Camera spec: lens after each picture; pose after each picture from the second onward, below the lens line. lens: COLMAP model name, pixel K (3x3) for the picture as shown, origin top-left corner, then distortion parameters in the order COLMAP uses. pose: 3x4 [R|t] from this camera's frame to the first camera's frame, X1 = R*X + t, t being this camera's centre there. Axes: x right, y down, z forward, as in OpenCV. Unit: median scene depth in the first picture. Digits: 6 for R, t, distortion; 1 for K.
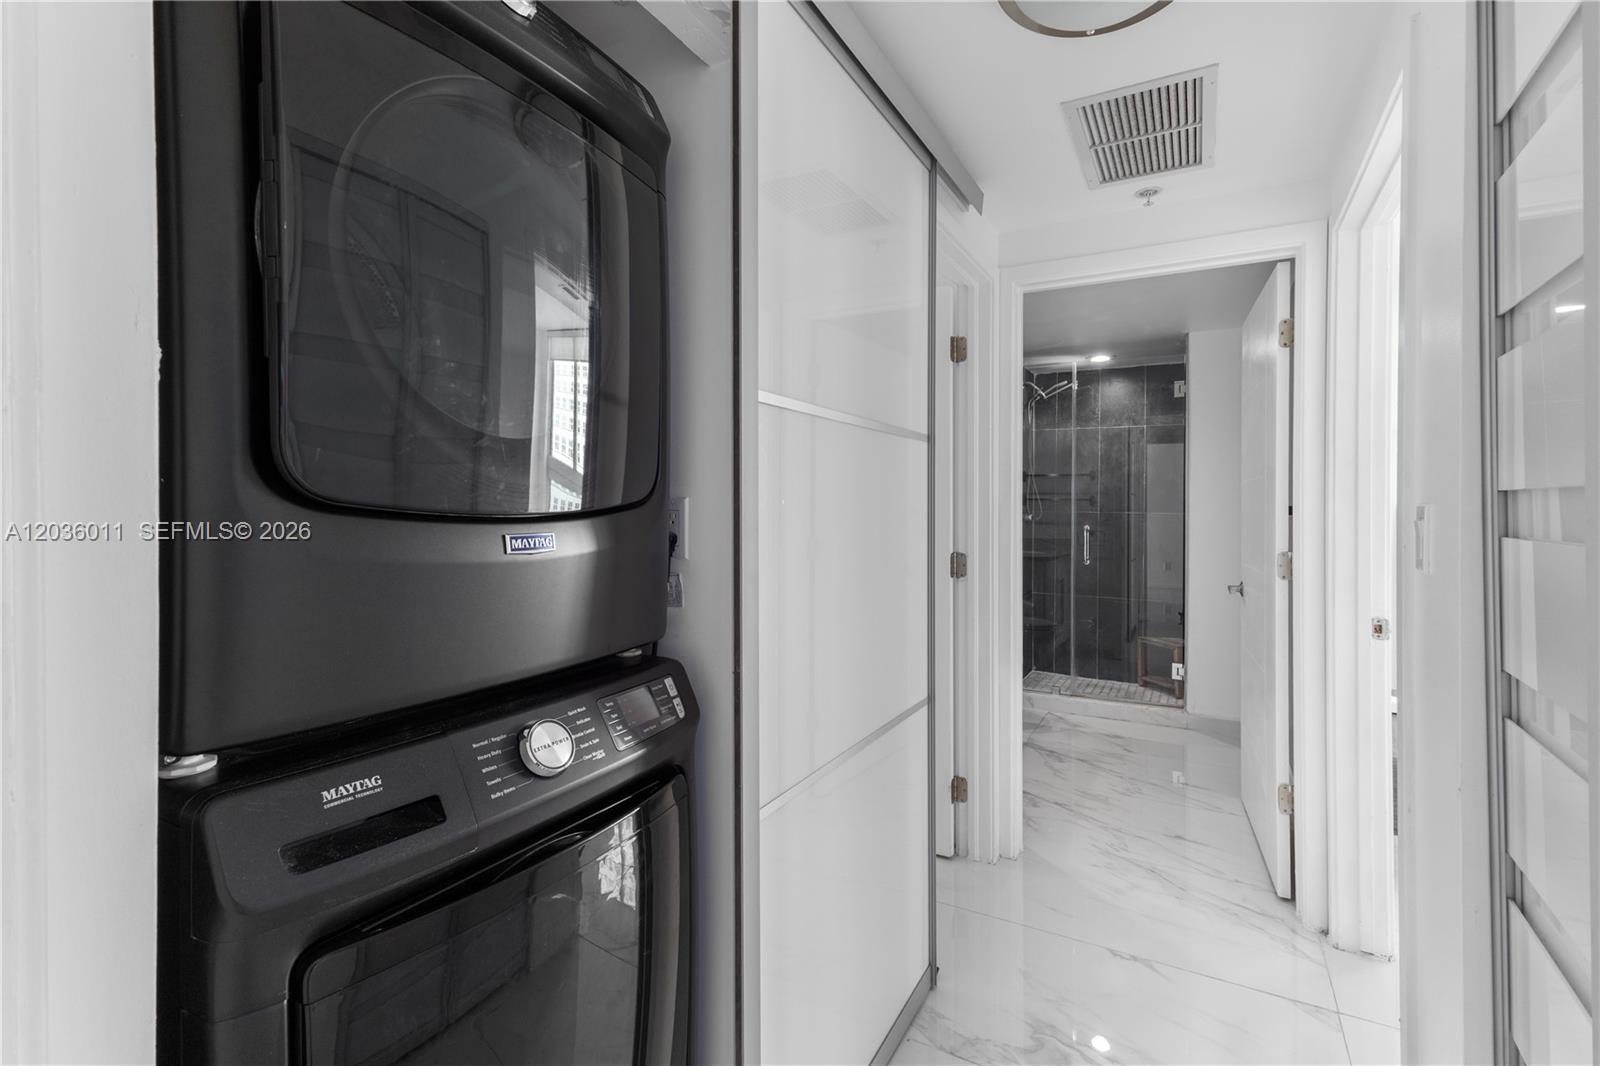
lens RADIAL K [[753.0, 0, 807.7], [0, 753.0, 532.2], [0, 0, 1]] dist [0.002273, 0.000501]
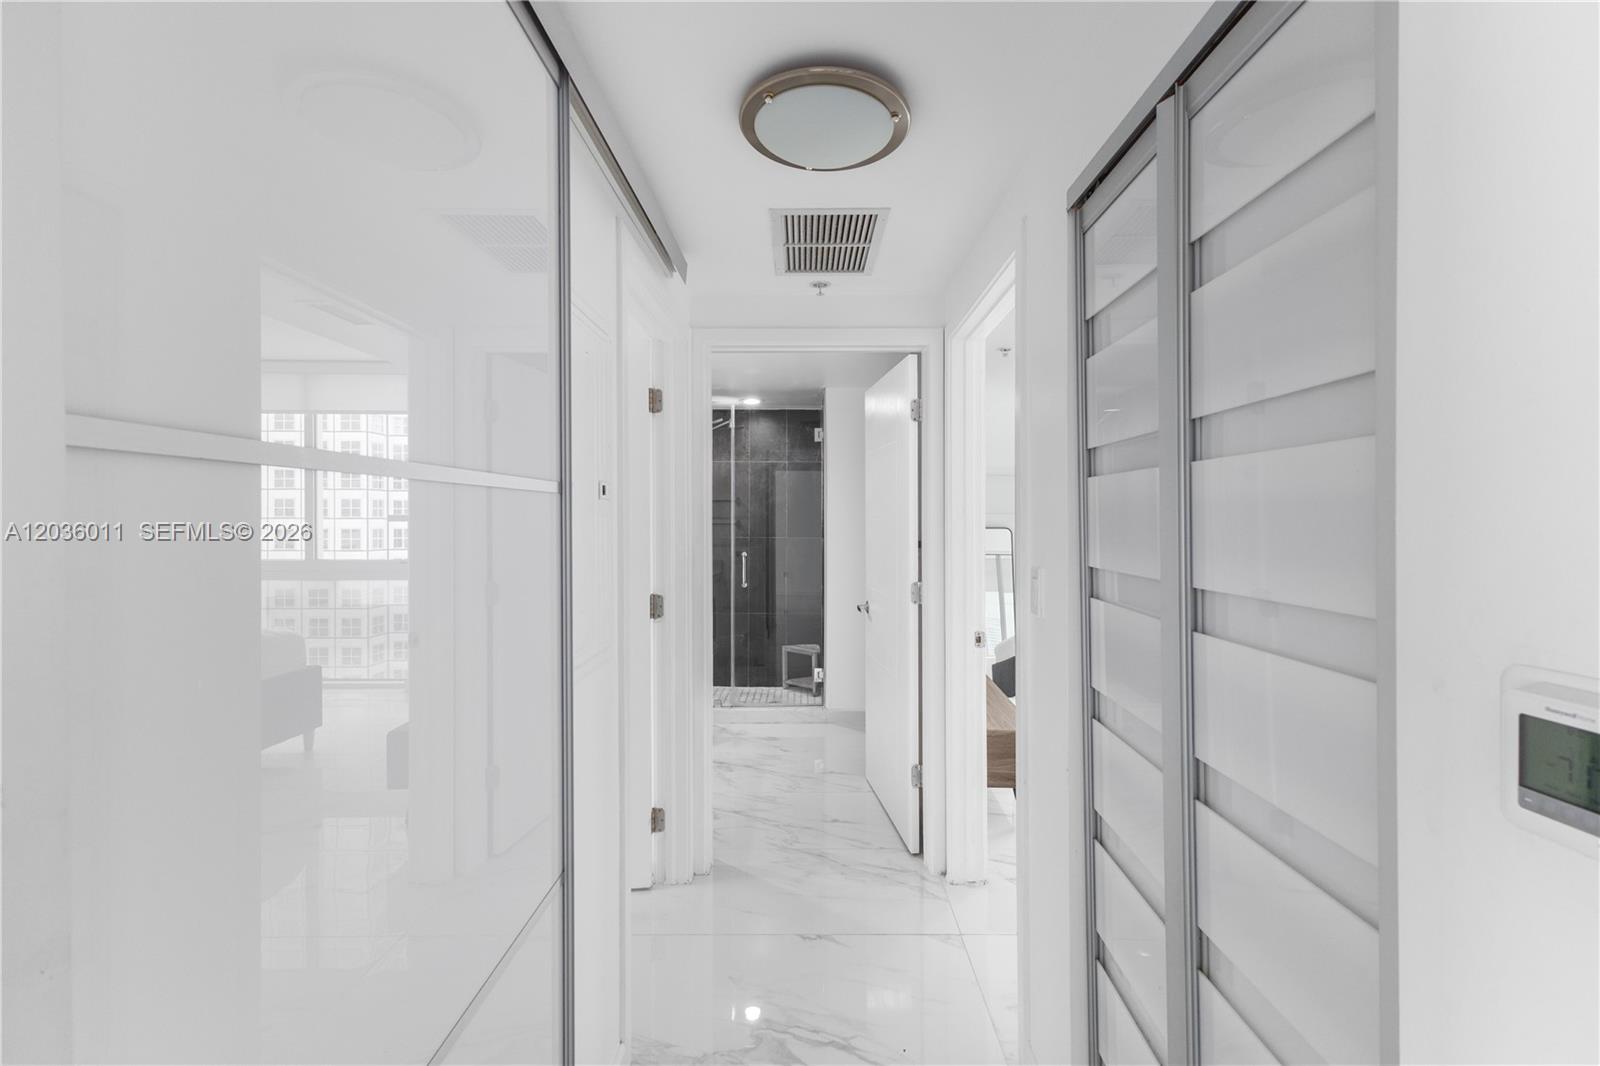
lens RADIAL K [[753.0, 0, 807.7], [0, 753.0, 532.2], [0, 0, 1]] dist [0.002273, 0.000501]
pose [[0.870273, -0.021139, 0.492115, -0.105114], [0.019349, 0.999775, 0.008729, -0.052804], [-0.492189, 0.001925, 0.870486, -0.006995]]
